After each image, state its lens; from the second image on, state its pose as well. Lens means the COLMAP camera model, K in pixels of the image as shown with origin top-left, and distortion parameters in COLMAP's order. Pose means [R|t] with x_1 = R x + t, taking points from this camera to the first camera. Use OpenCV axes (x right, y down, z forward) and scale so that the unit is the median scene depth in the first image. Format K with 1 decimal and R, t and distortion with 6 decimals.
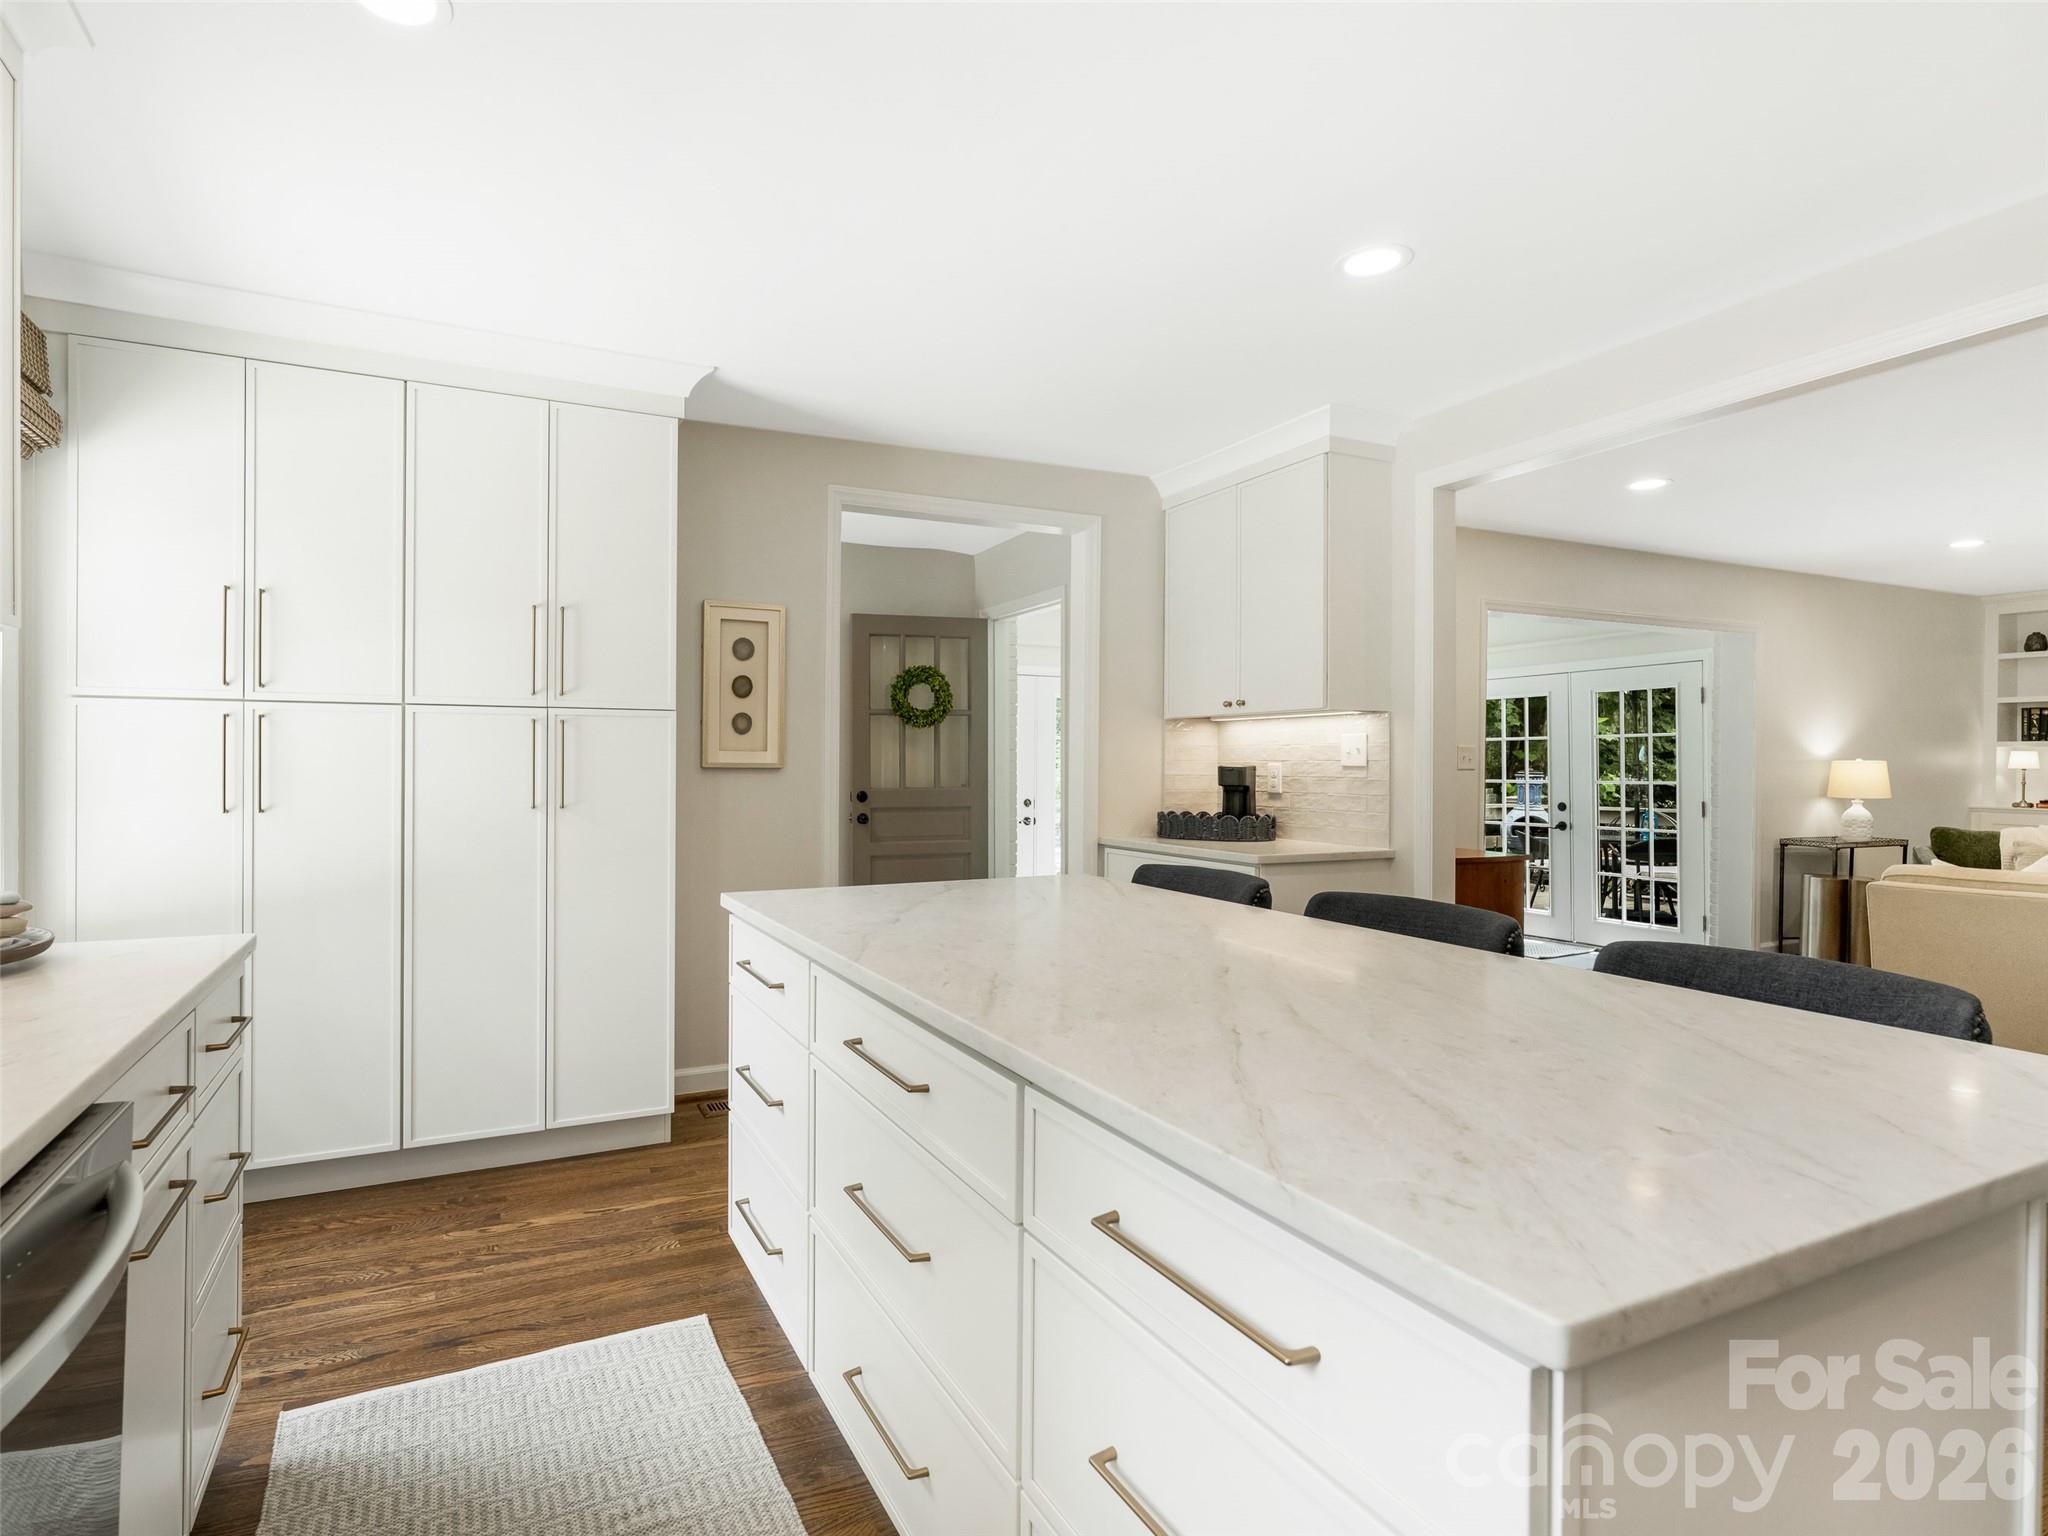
lens RADIAL K [[996.0, 0, 1024.2], [0, 996.0, 761.9], [0, 0, 1]] dist [-0.000478, -0.000222]
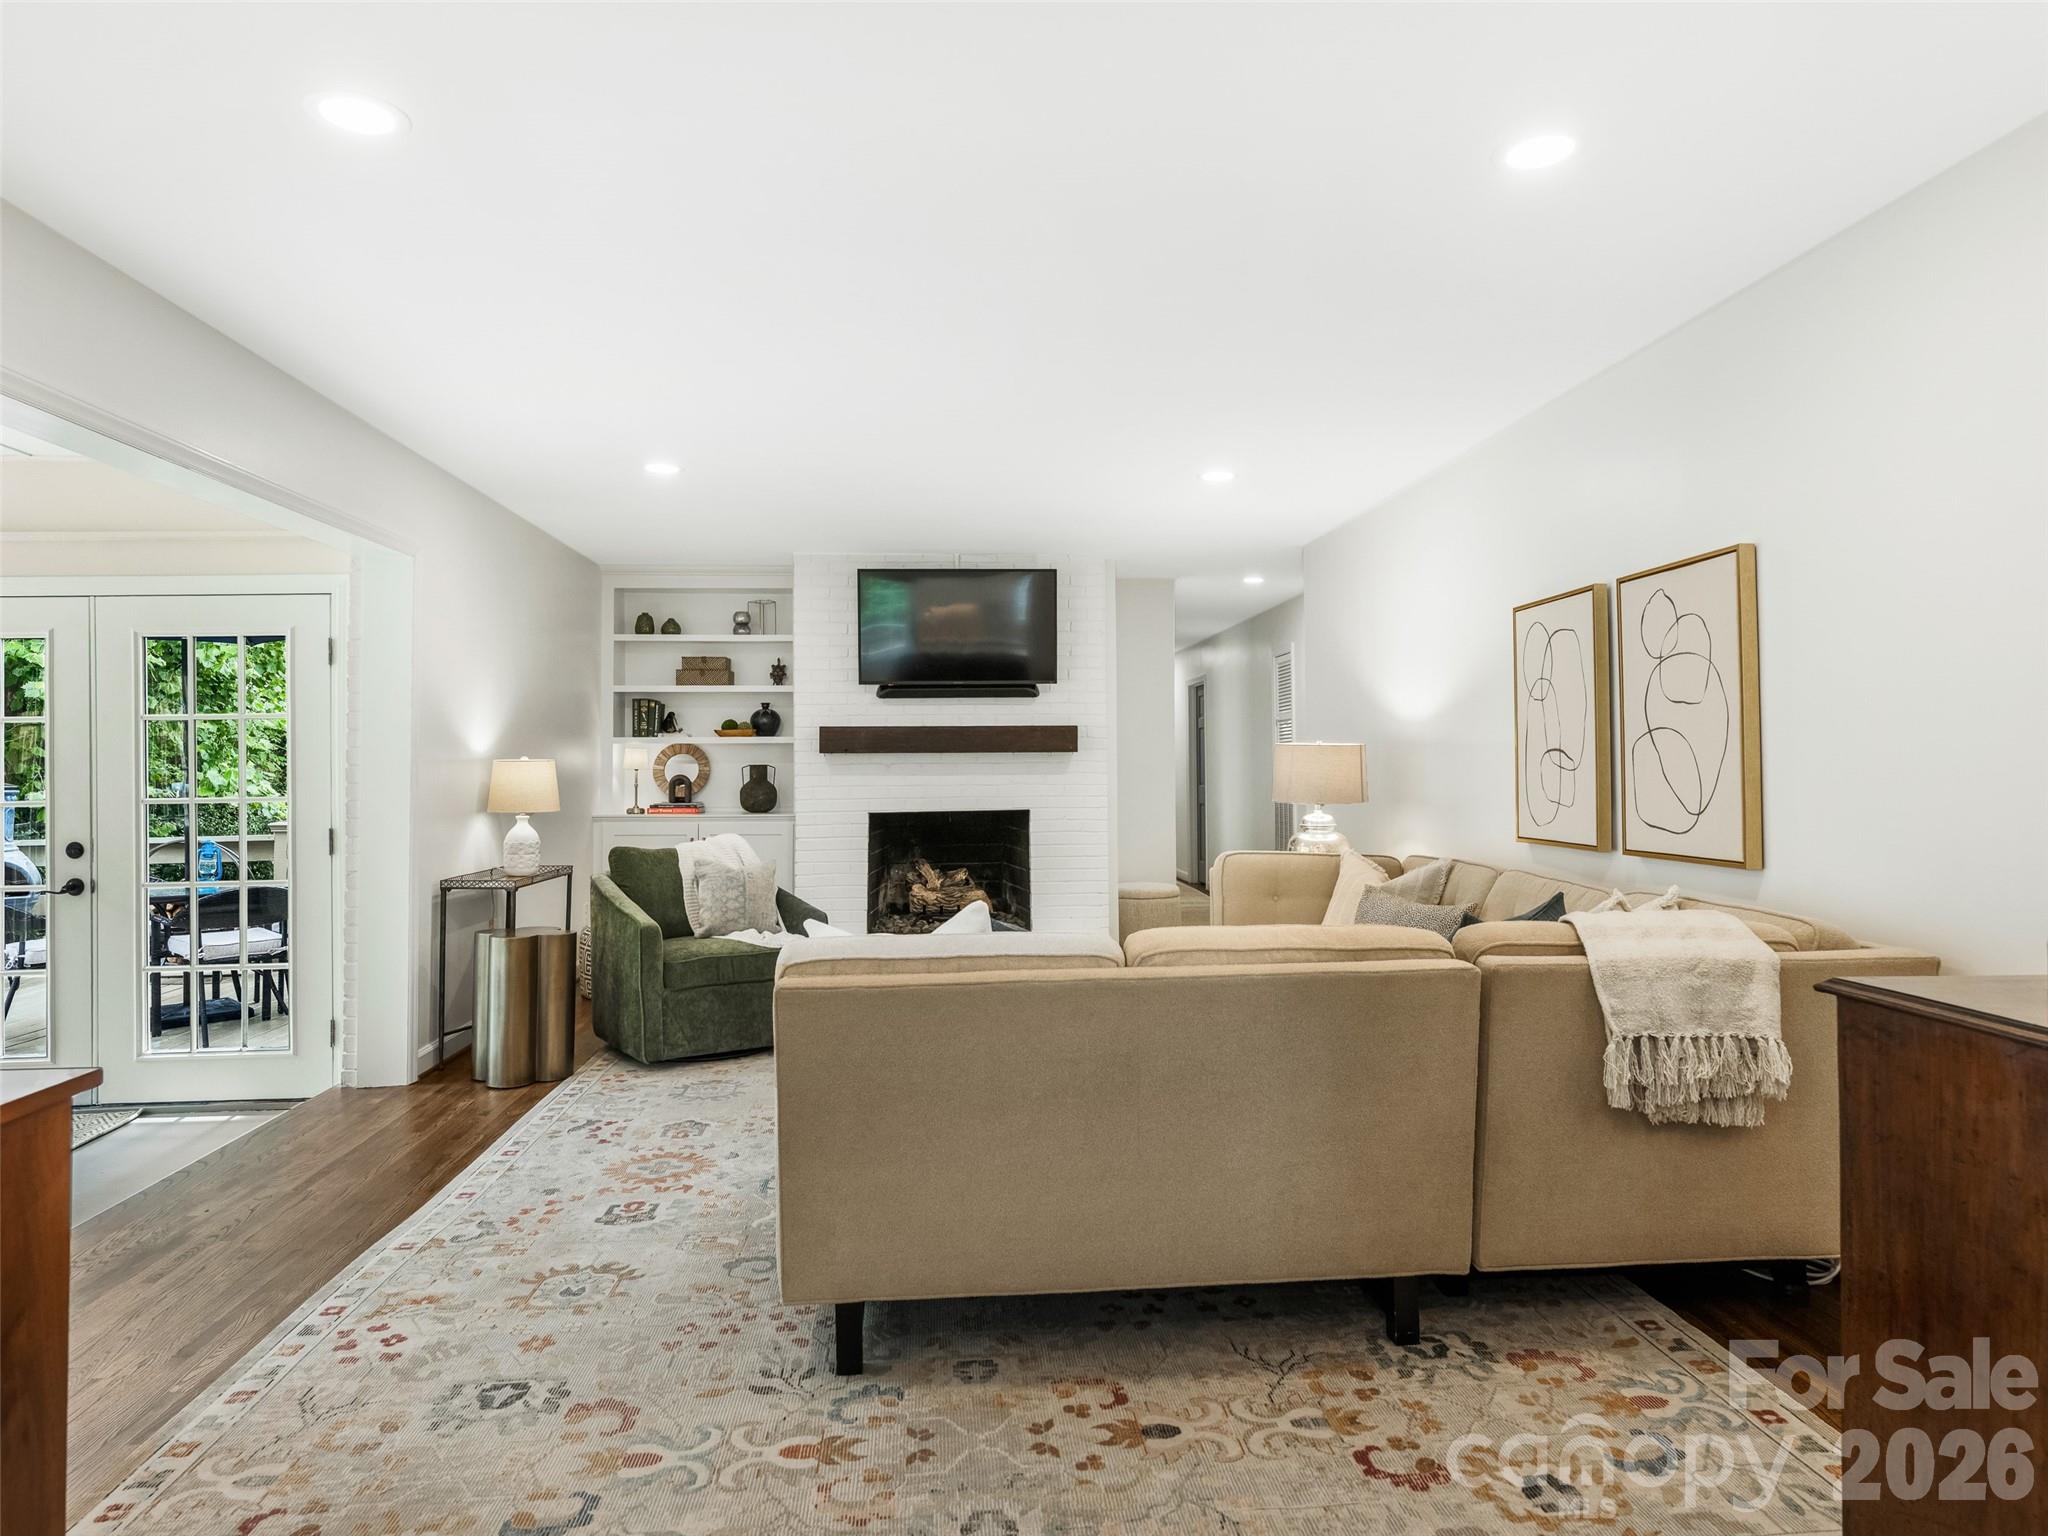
lens RADIAL K [[1314.9, 0, 987.5], [0, 1314.9, 728.7], [0, 0, 1]] dist [-0.000360, -0.001343]
pose [[0.428028, 0.016991, 0.903606, 0.128469], [0.010297, 0.999667, -0.023675, 0.002371], [-0.903707, 0.019438, 0.427710, 0.288929]]
